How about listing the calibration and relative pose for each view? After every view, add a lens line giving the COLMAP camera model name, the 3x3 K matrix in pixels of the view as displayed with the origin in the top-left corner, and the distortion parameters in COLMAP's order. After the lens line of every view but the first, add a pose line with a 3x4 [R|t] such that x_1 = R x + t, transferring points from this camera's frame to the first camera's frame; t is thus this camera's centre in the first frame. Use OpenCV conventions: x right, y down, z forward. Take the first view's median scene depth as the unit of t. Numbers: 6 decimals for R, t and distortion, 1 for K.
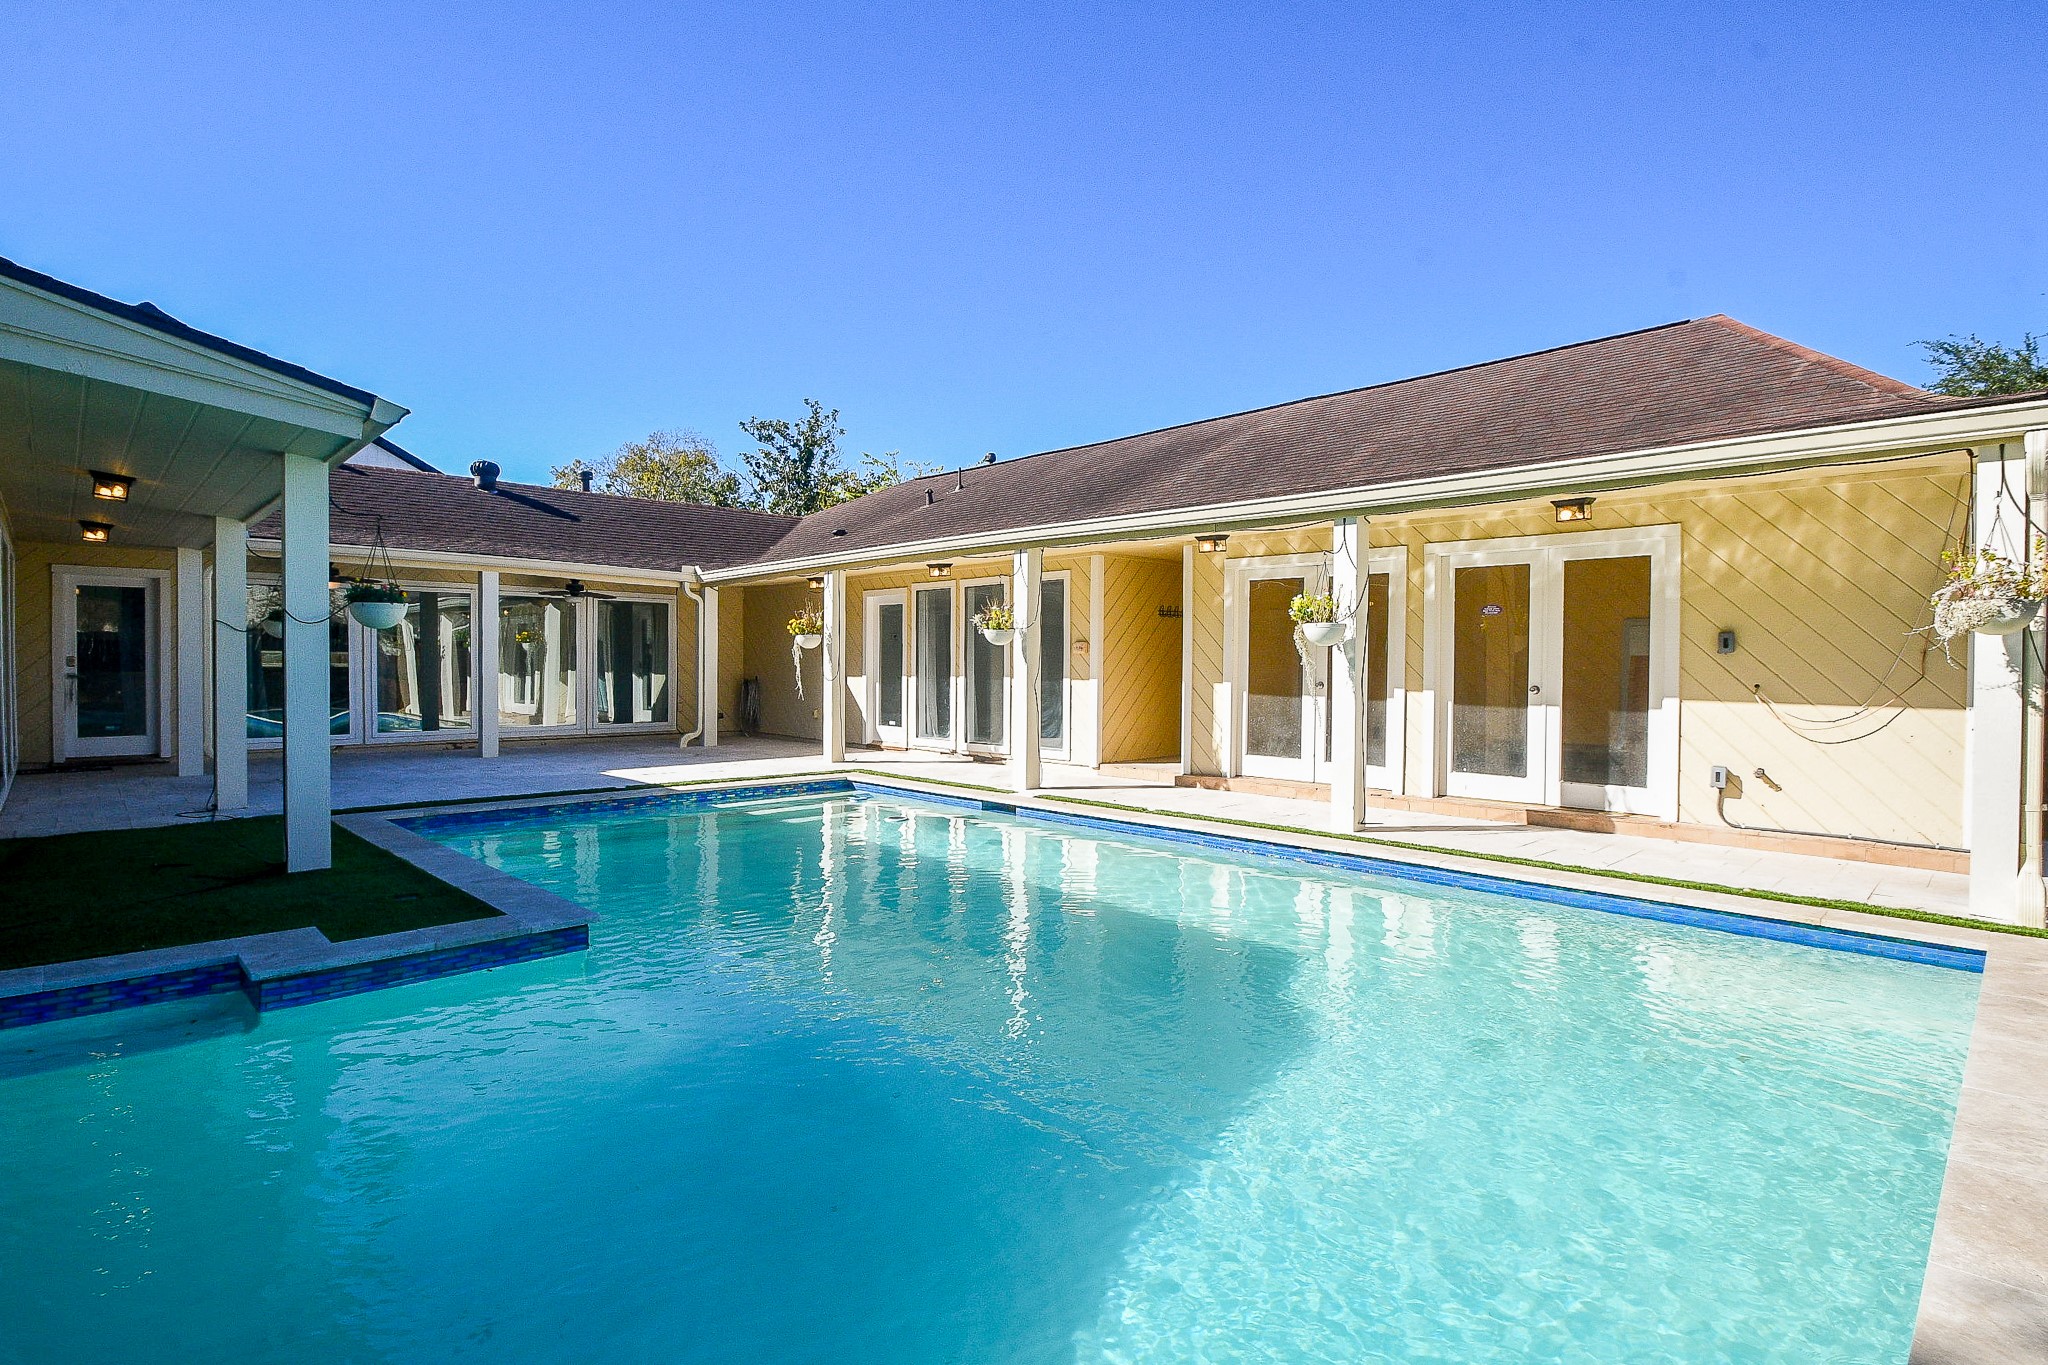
lens RADIAL K [[932.8, 0, 998.5], [0, 932.8, 696.2], [0, 0, 1]] dist [0.008370, -0.000237]
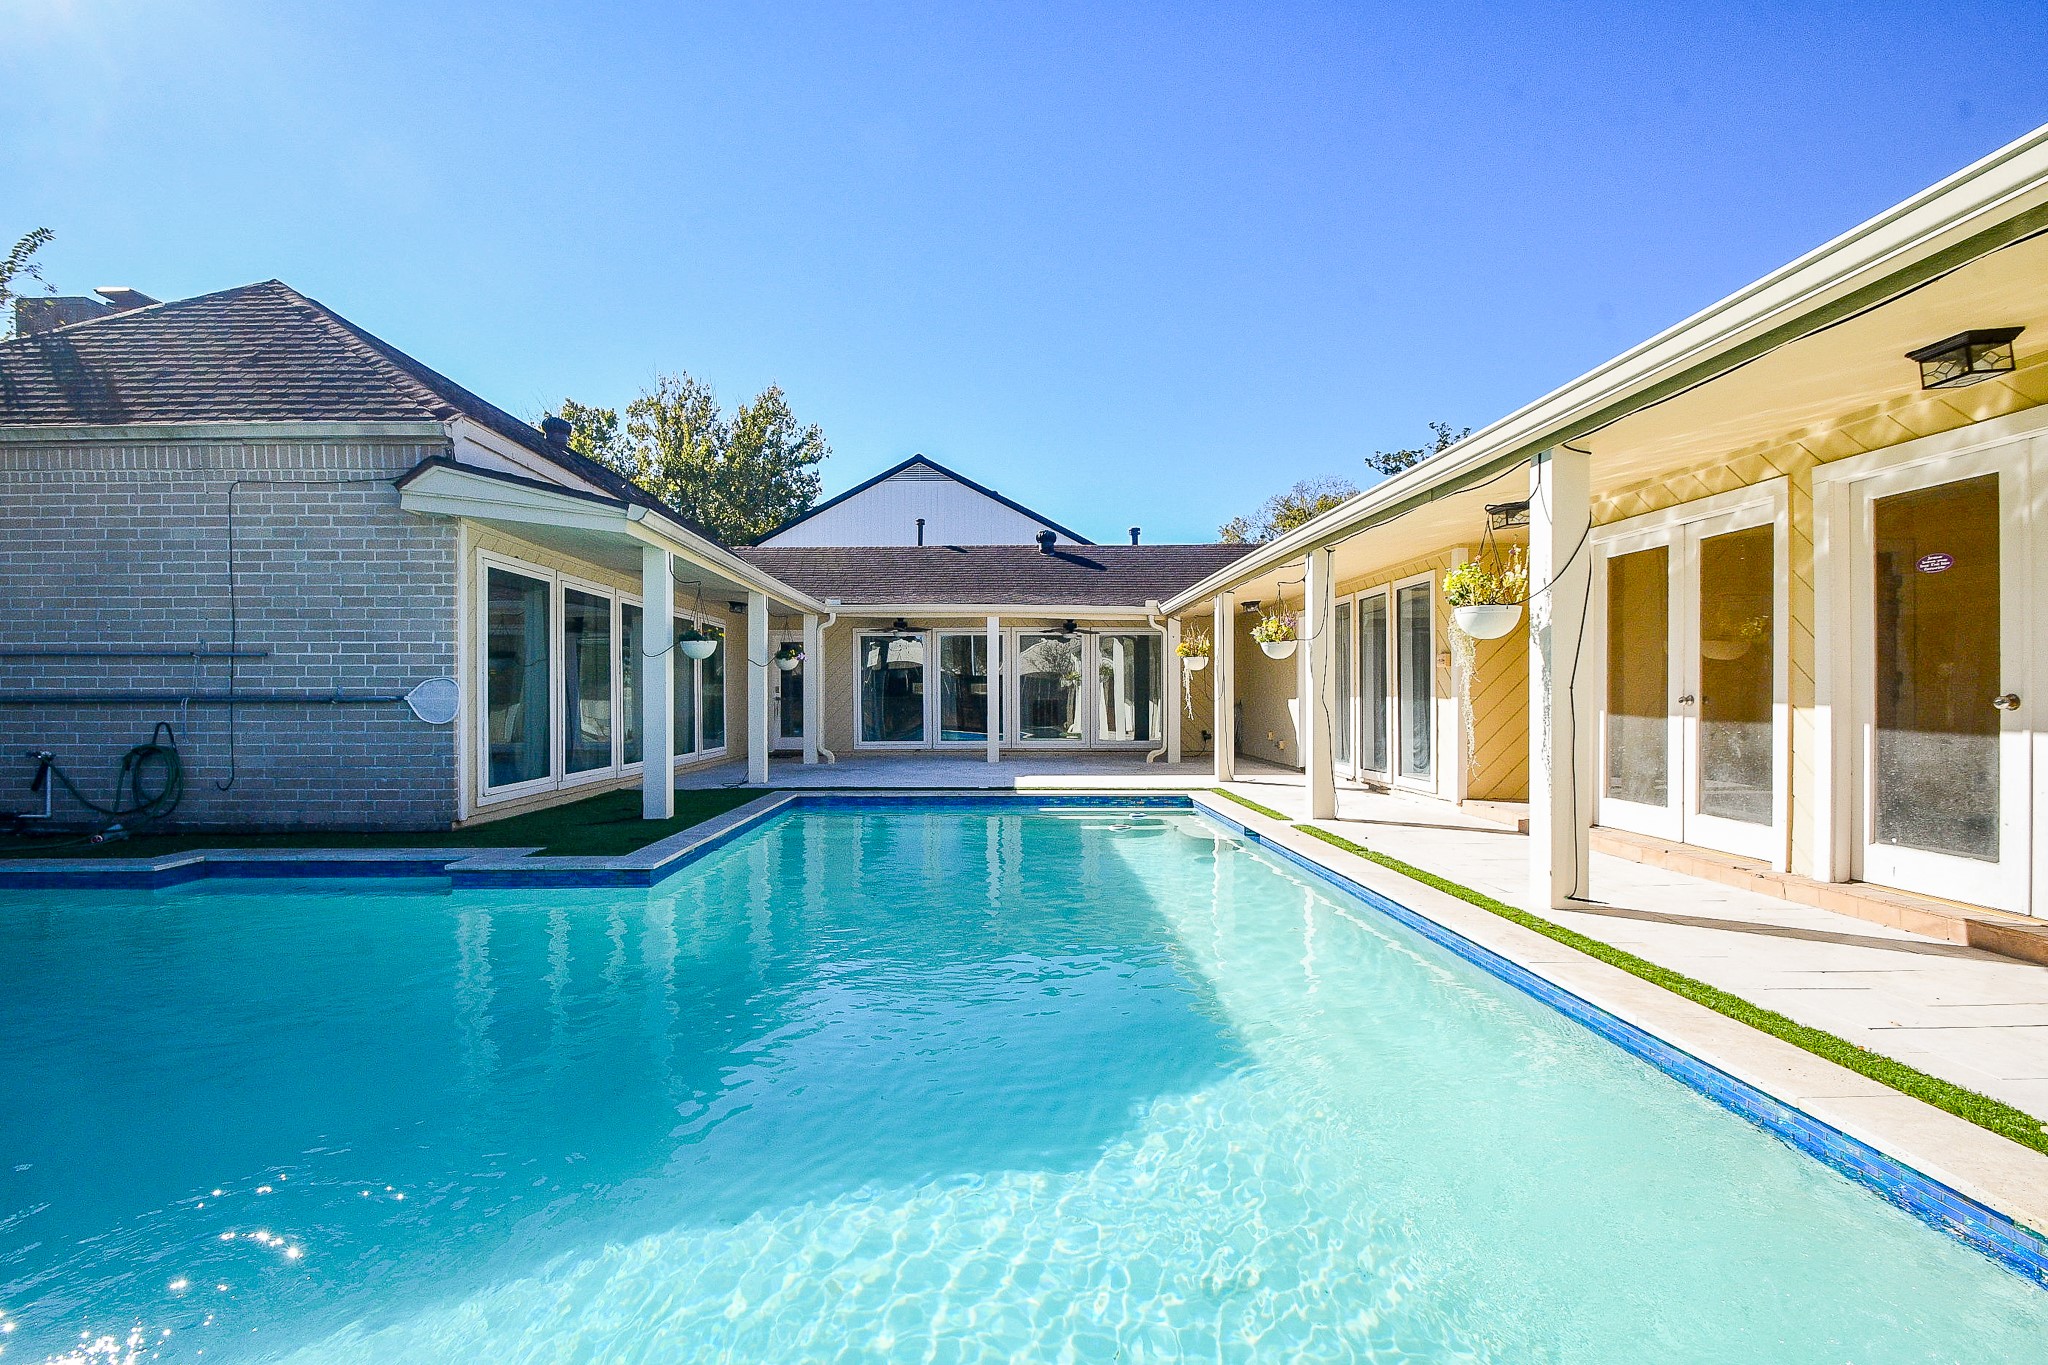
lens RADIAL K [[861.4, 0, 1019.8], [0, 861.4, 713.4], [0, 0, 1]] dist [-0.000001, -0.000214]
pose [[0.758416, 0.007292, -0.651730, 0.271462], [-0.016340, 0.999836, -0.007828, 0.007745], [0.651566, 0.016587, 0.758410, 0.145877]]
